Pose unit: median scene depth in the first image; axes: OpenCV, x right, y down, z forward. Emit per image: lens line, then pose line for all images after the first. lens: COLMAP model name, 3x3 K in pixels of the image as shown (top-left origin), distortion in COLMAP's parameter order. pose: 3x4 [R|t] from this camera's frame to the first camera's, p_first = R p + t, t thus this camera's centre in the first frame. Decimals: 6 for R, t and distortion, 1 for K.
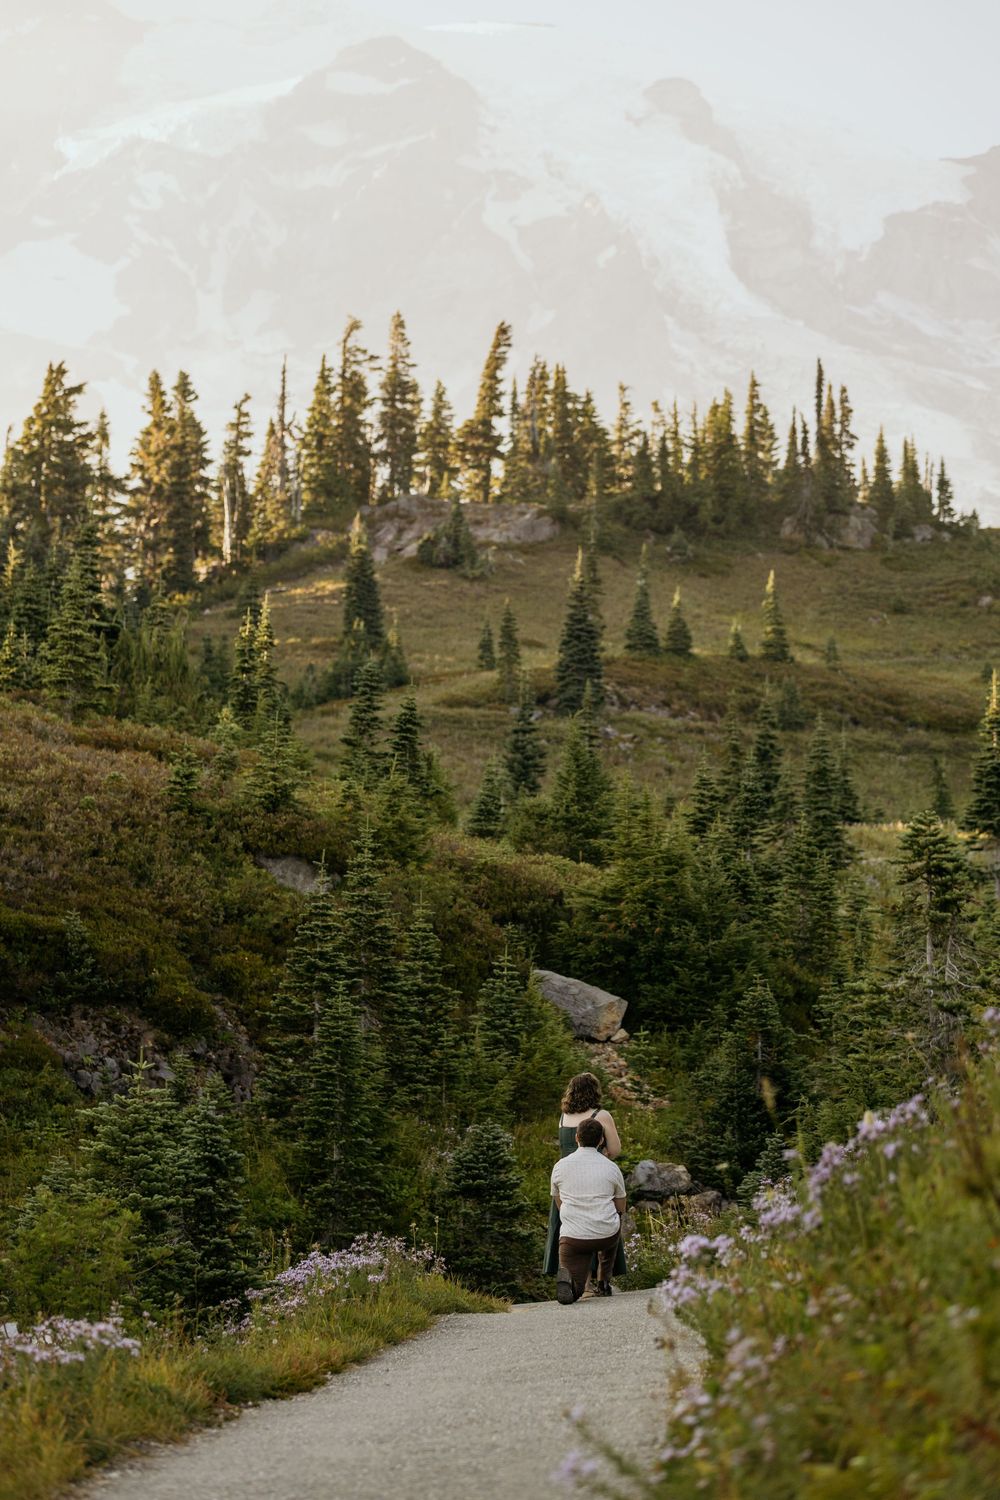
lens RADIAL K [[3403.6, 0, 437.2], [0, 3403.6, 815.9], [0, 0, 1]] dist [-0.003442, 0.000000]
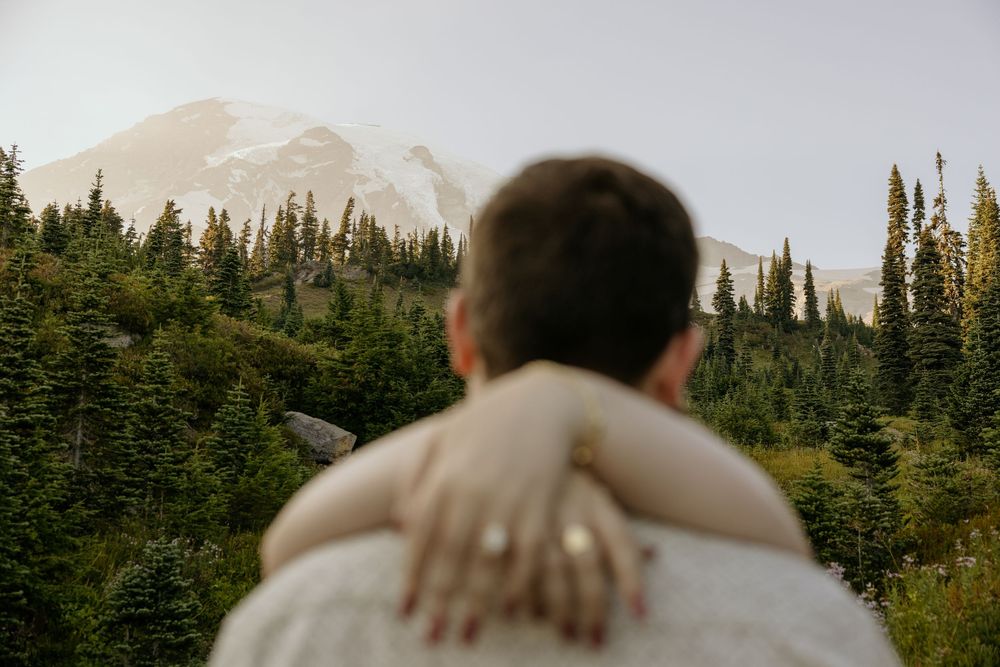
lens RADIAL K [[1175.8, 0, 466.2], [0, 1175.8, 338.2], [0, 0, 1]] dist [-0.000880, 0.000000]
pose [[0.993199, 0.030063, 0.112484, 0.027006], [-0.024259, 0.998320, -0.052620, 0.023255], [-0.113877, 0.049533, 0.992259, 0.311973]]
